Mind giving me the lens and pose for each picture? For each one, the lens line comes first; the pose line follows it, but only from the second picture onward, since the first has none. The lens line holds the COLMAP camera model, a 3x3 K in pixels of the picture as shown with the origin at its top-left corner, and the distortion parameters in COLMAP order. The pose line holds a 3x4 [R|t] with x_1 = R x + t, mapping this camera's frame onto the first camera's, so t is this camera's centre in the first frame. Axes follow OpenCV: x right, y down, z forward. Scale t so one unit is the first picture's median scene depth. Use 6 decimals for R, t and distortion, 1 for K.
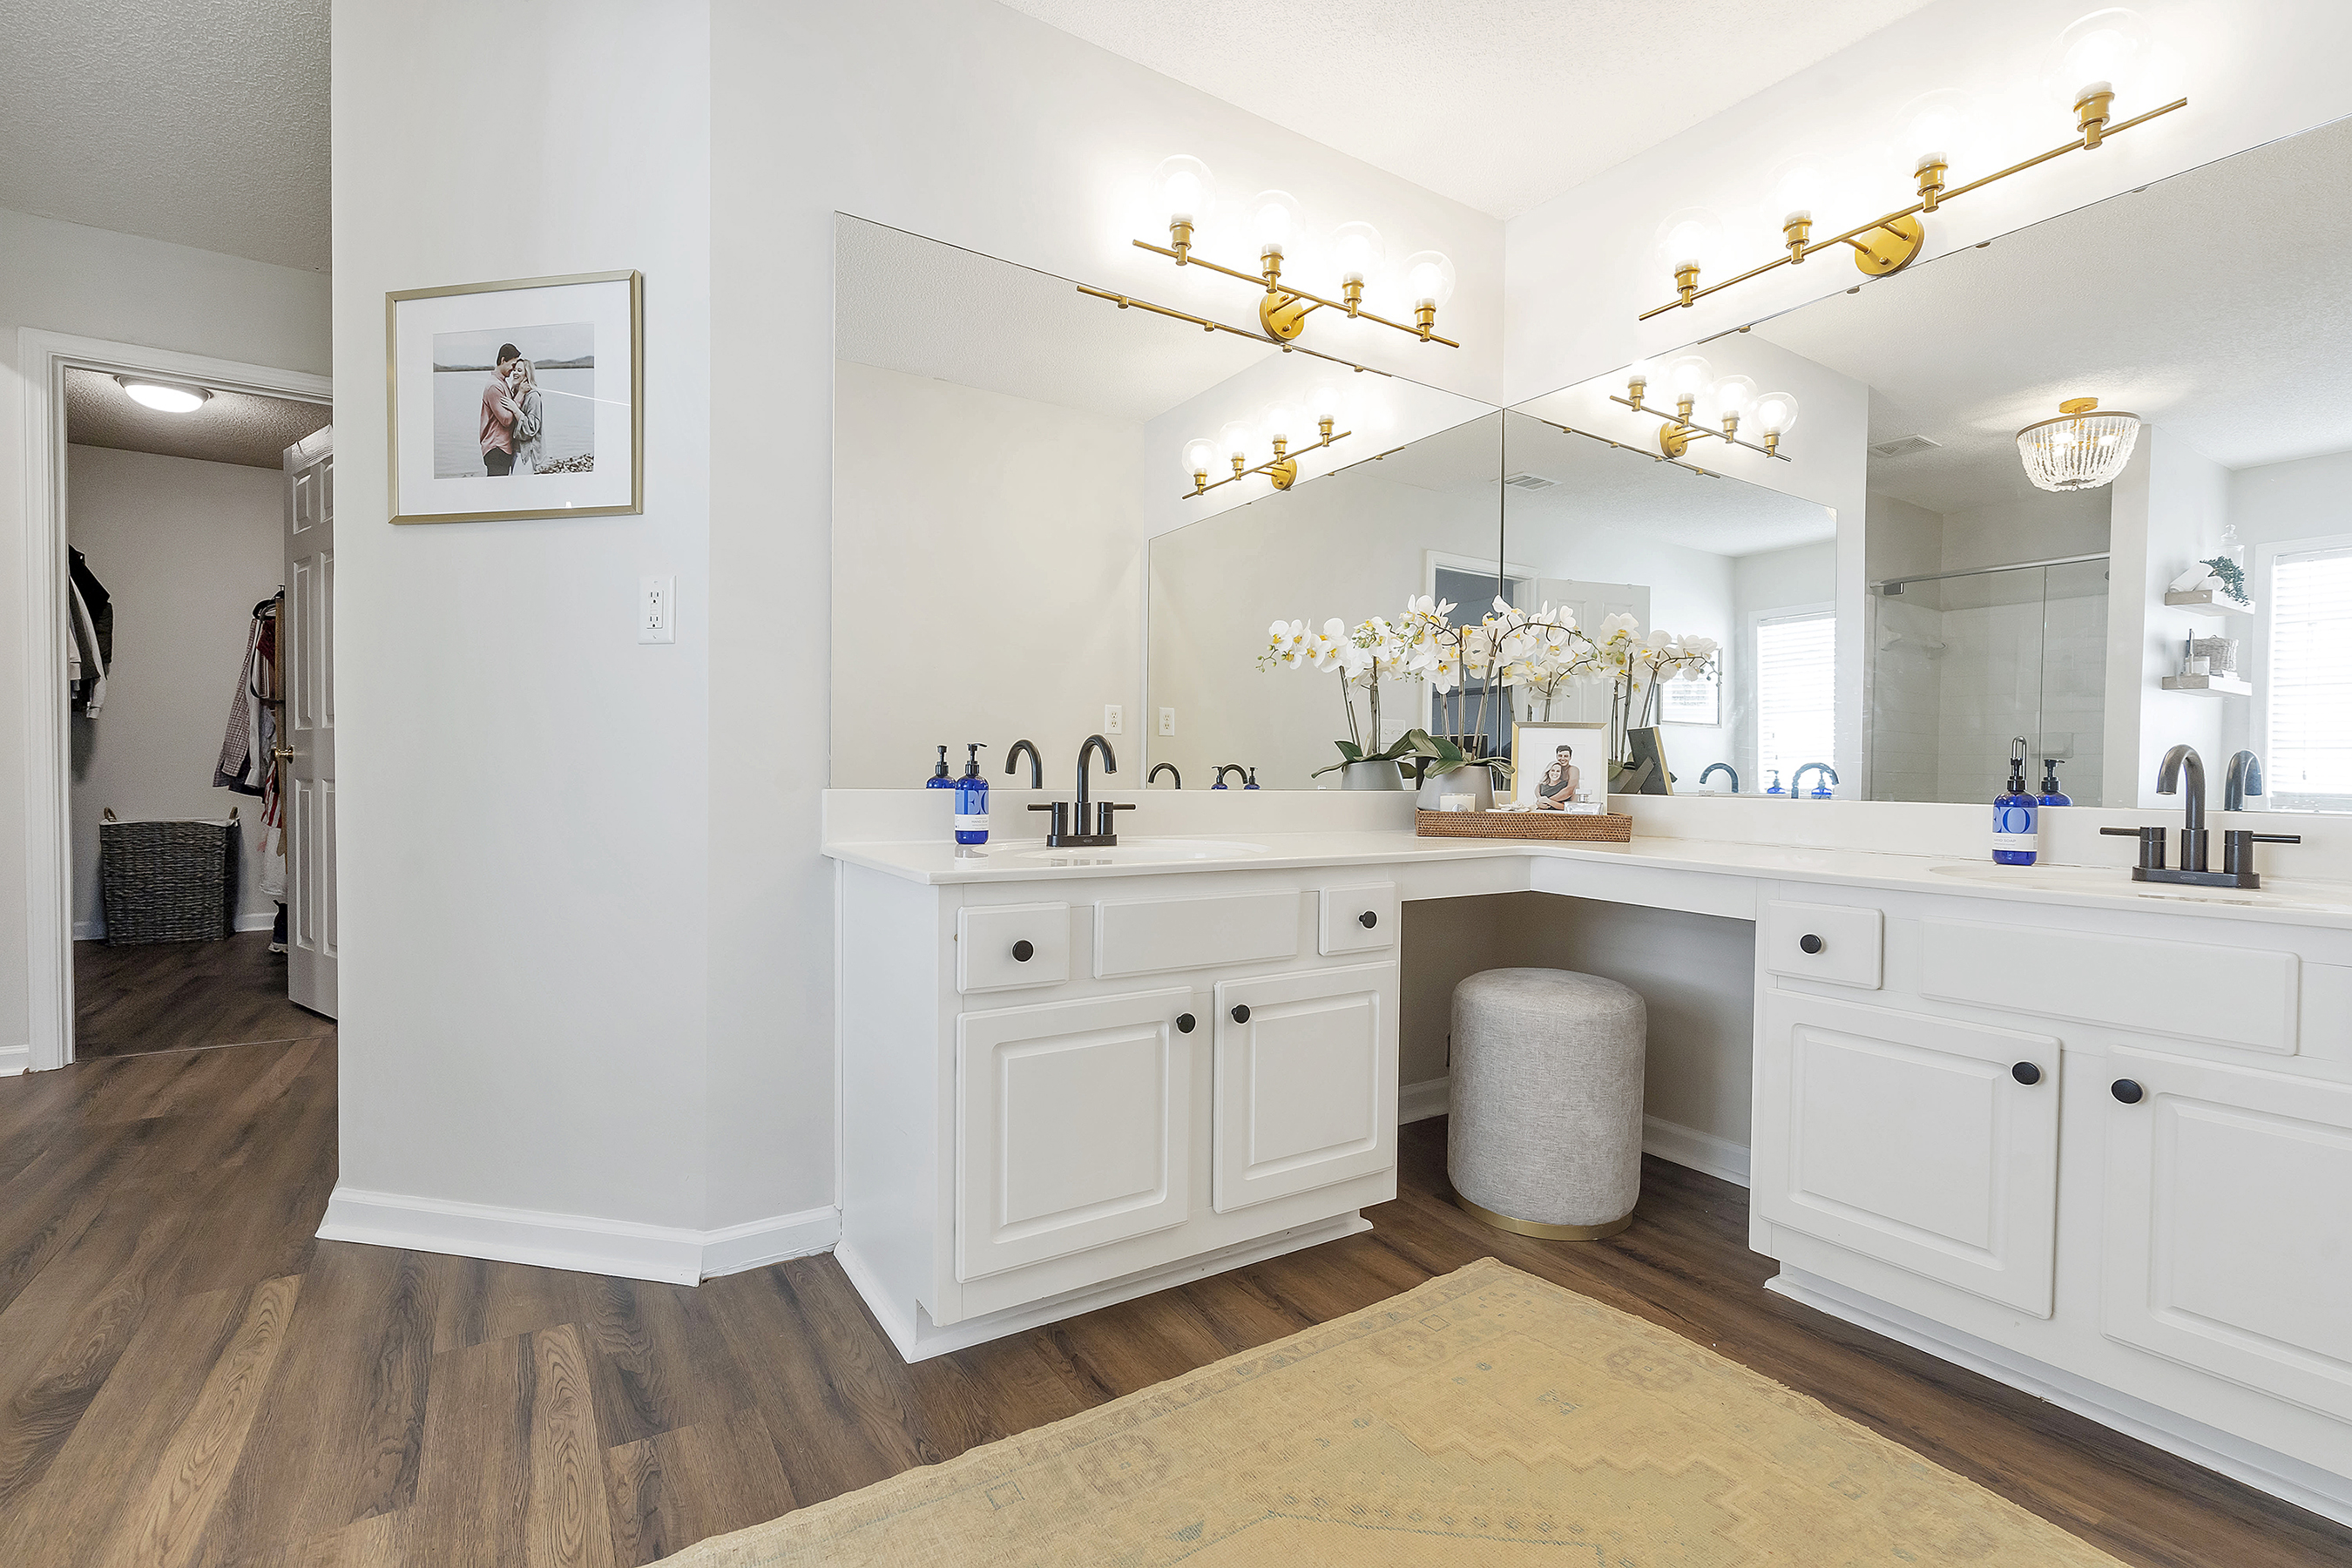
lens RADIAL K [[1063.6, 0, 1175.9], [0, 1063.6, 791.7], [0, 0, 1]] dist [-0.000216, 0.001520]
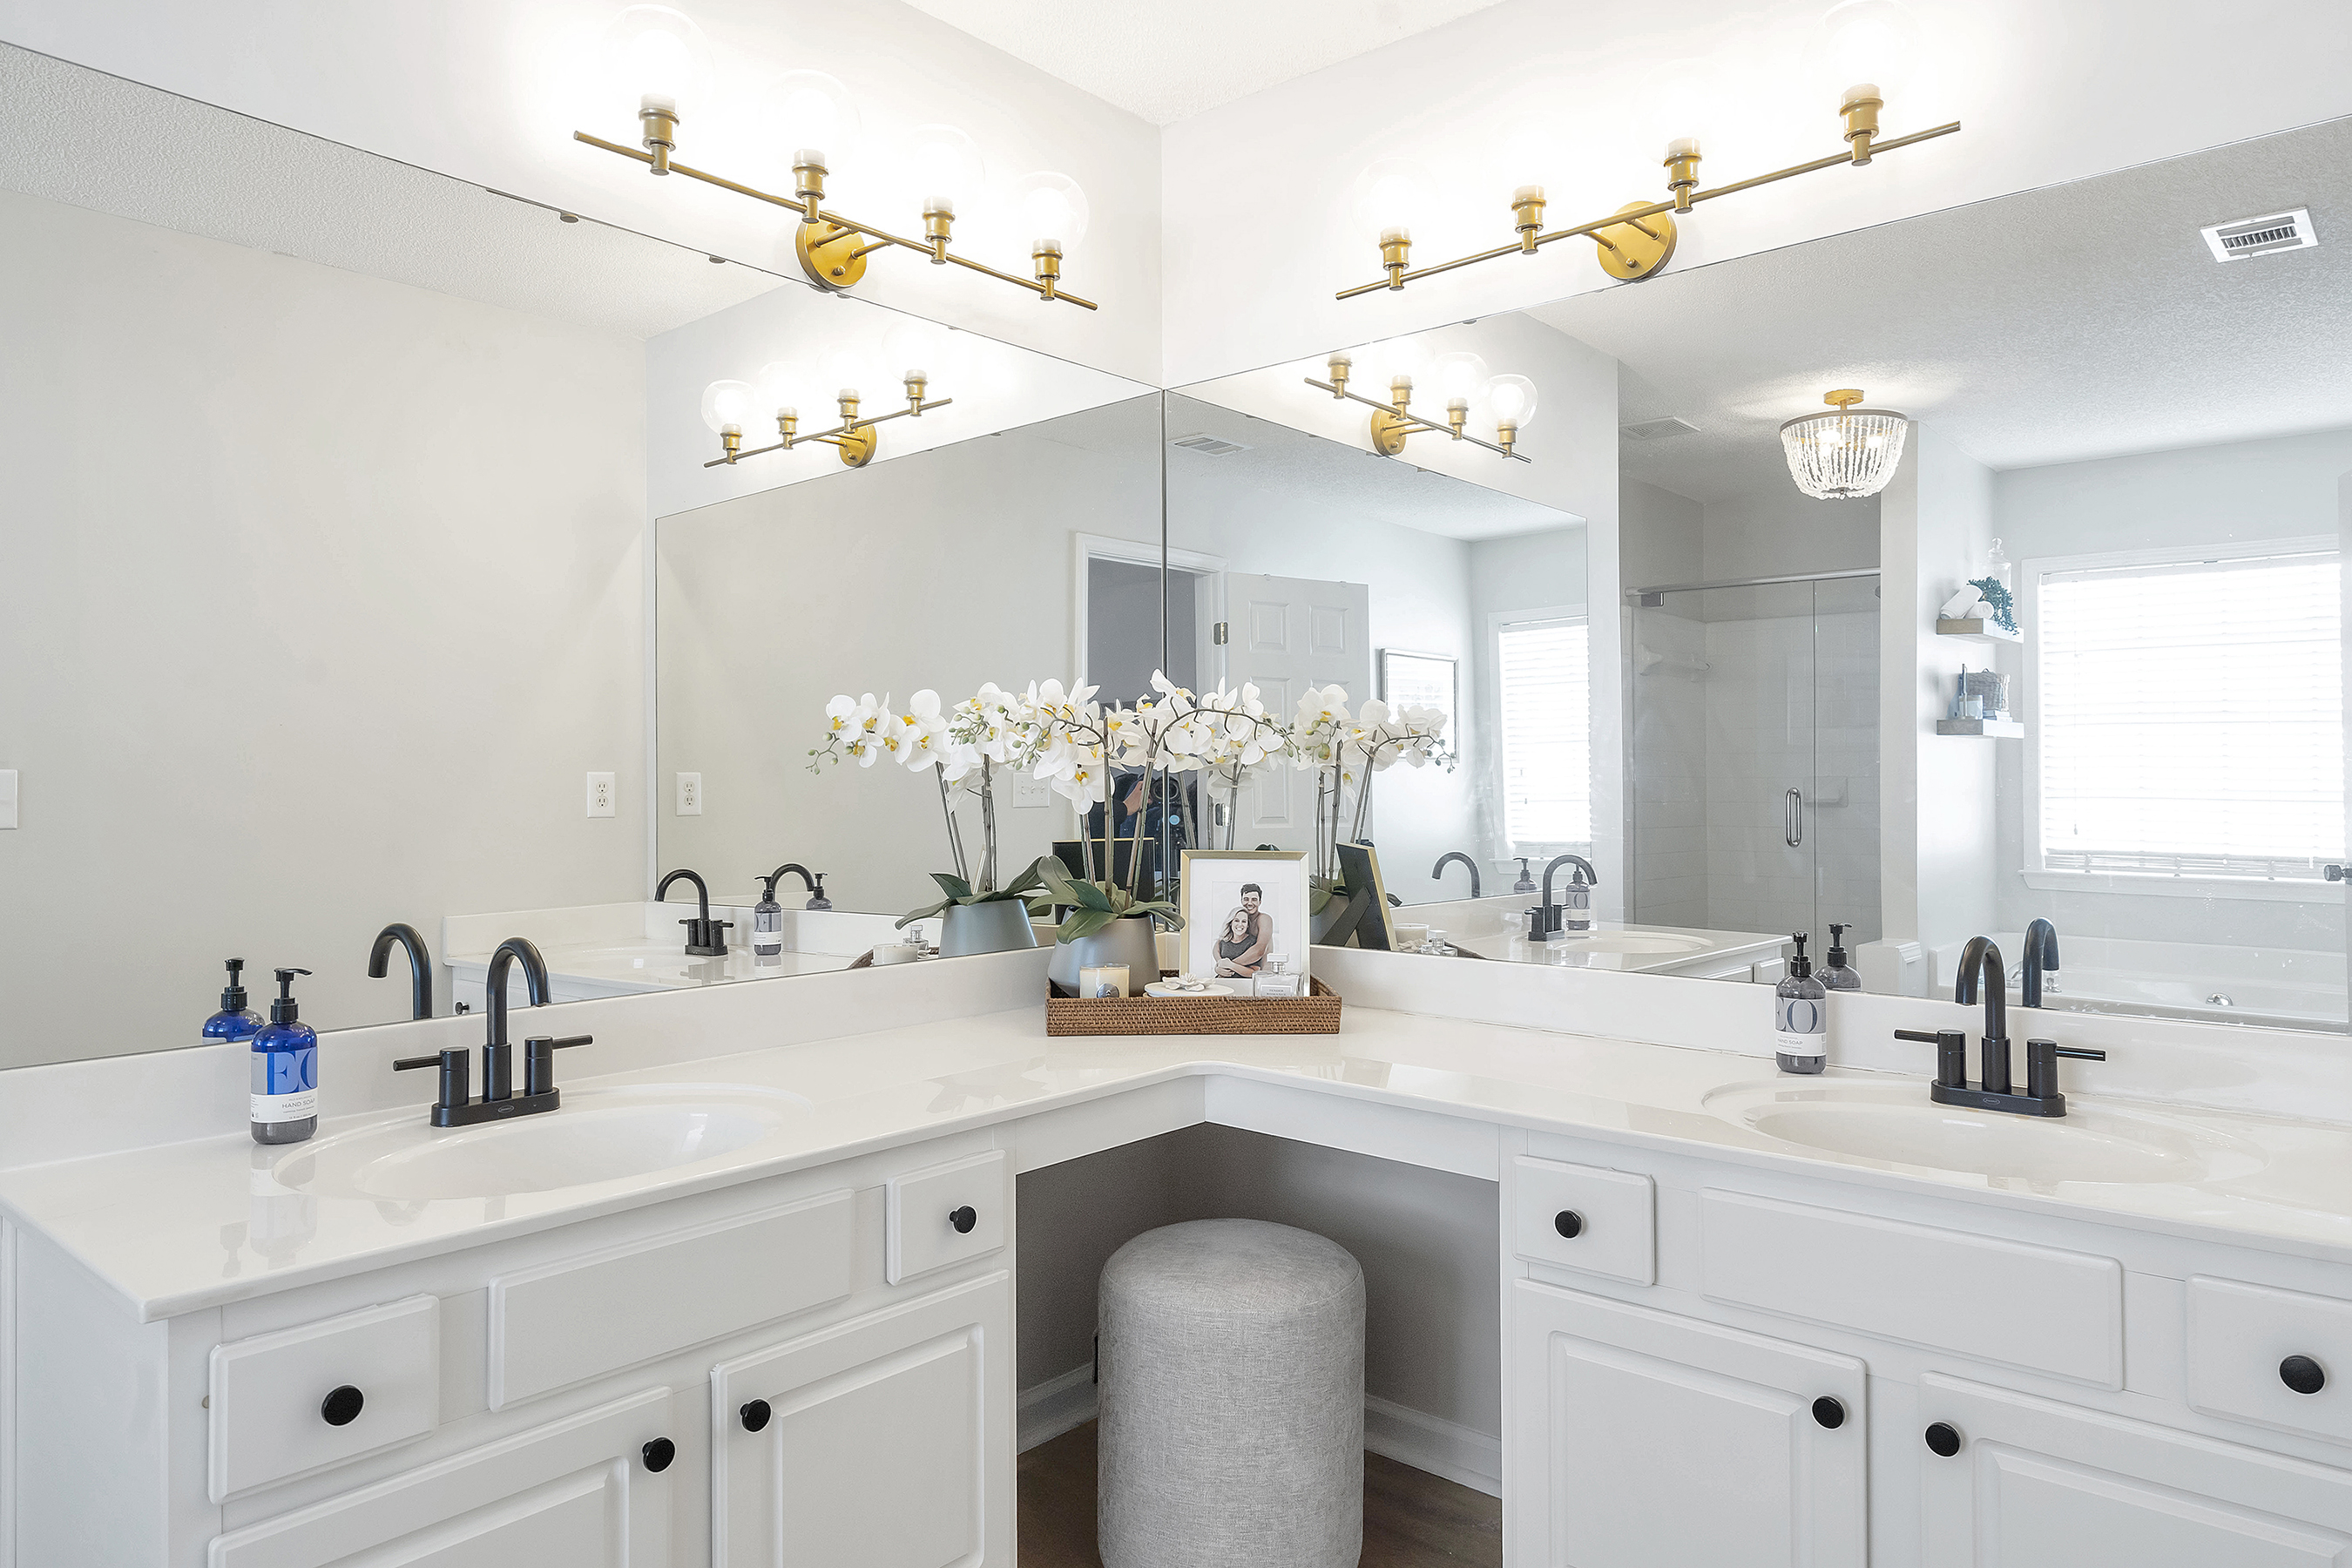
lens RADIAL K [[1497.0, 0, 1161.0], [0, 1497.0, 770.0], [0, 0, 1]] dist [0.008112, 0.002977]
pose [[0.962725, -0.013586, 0.270140, 0.041771], [0.019783, 0.999600, -0.020231, -0.105396], [-0.269757, 0.024821, 0.962609, 0.060535]]
